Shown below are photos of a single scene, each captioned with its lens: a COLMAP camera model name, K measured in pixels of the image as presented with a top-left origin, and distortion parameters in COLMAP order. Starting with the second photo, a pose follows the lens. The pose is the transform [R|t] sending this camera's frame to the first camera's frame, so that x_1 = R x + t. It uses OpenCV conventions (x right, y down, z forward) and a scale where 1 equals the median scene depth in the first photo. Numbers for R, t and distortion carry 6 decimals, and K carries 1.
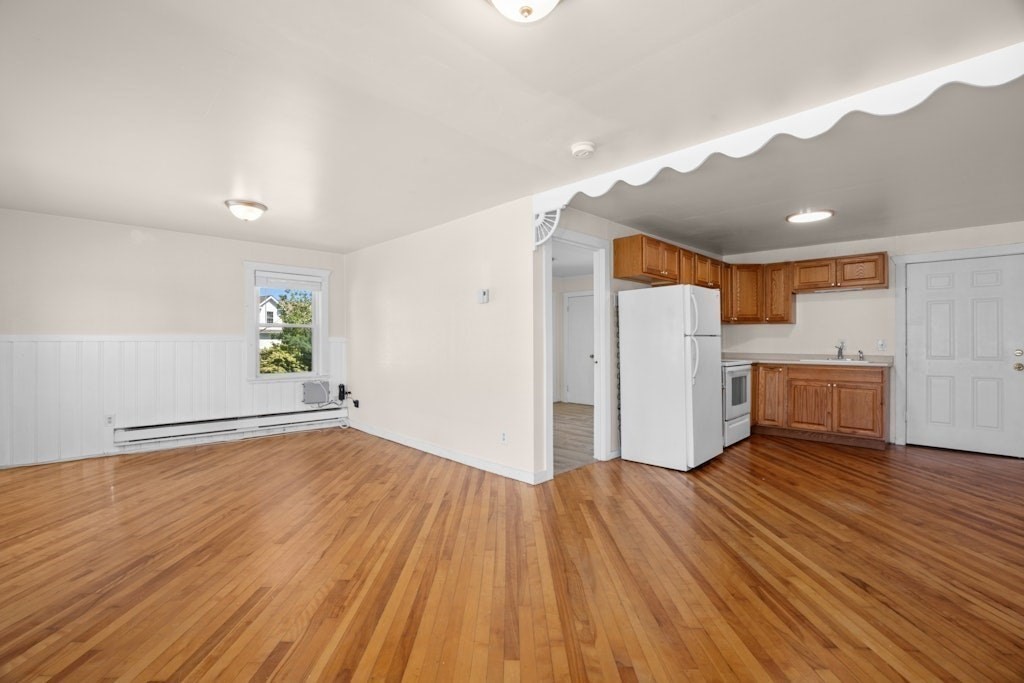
lens RADIAL K [[433.1, 0, 516.5], [0, 433.1, 340.1], [0, 0, 1]] dist [-0.009508, -0.000780]
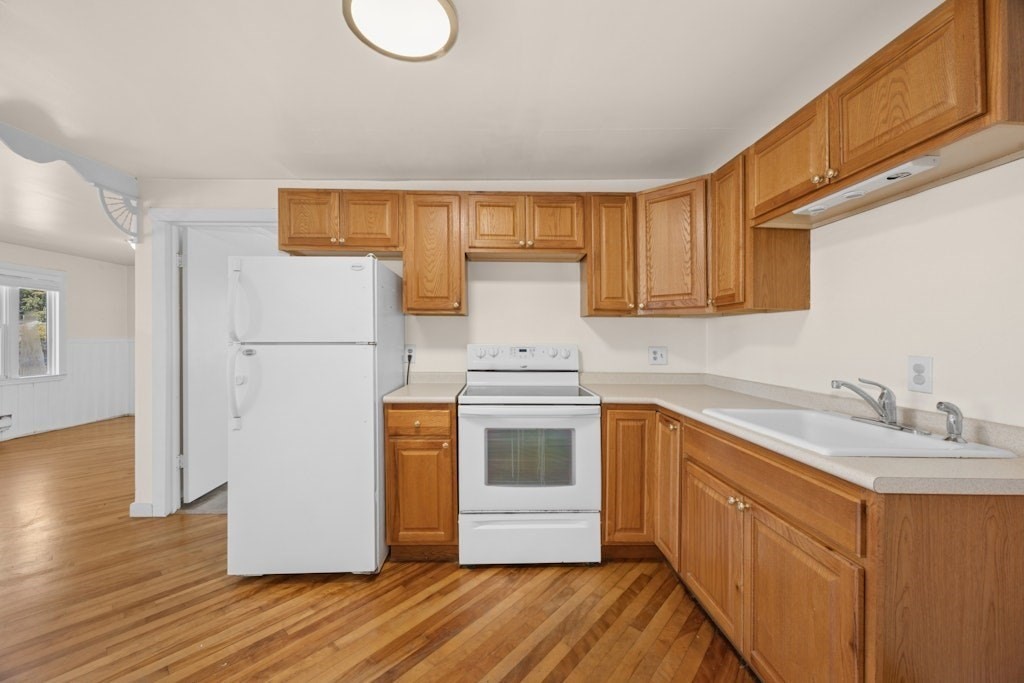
lens RADIAL K [[391.4, 0, 522.2], [0, 391.4, 335.3], [0, 0, 1]] dist [-0.003469, -0.000277]
pose [[0.729730, -0.003342, -0.683727, 0.781514], [0.000131, 0.999989, -0.004749, -0.015057], [0.683735, 0.003375, 0.729723, 0.659125]]
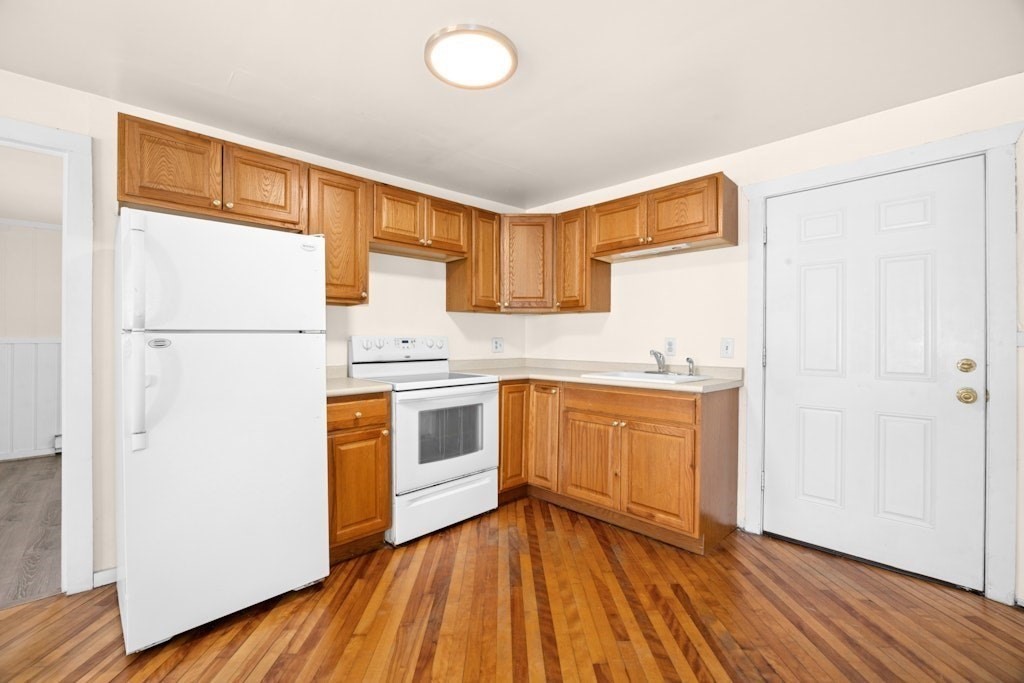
lens RADIAL K [[433.1, 0, 505.9], [0, 433.1, 340.1], [0, 0, 1]] dist [-0.009508, -0.000780]
pose [[0.999867, -0.003872, -0.015861, 0.578622], [0.003998, 0.999961, 0.007910, -0.003791], [0.015830, -0.007972, 0.999843, 0.444172]]
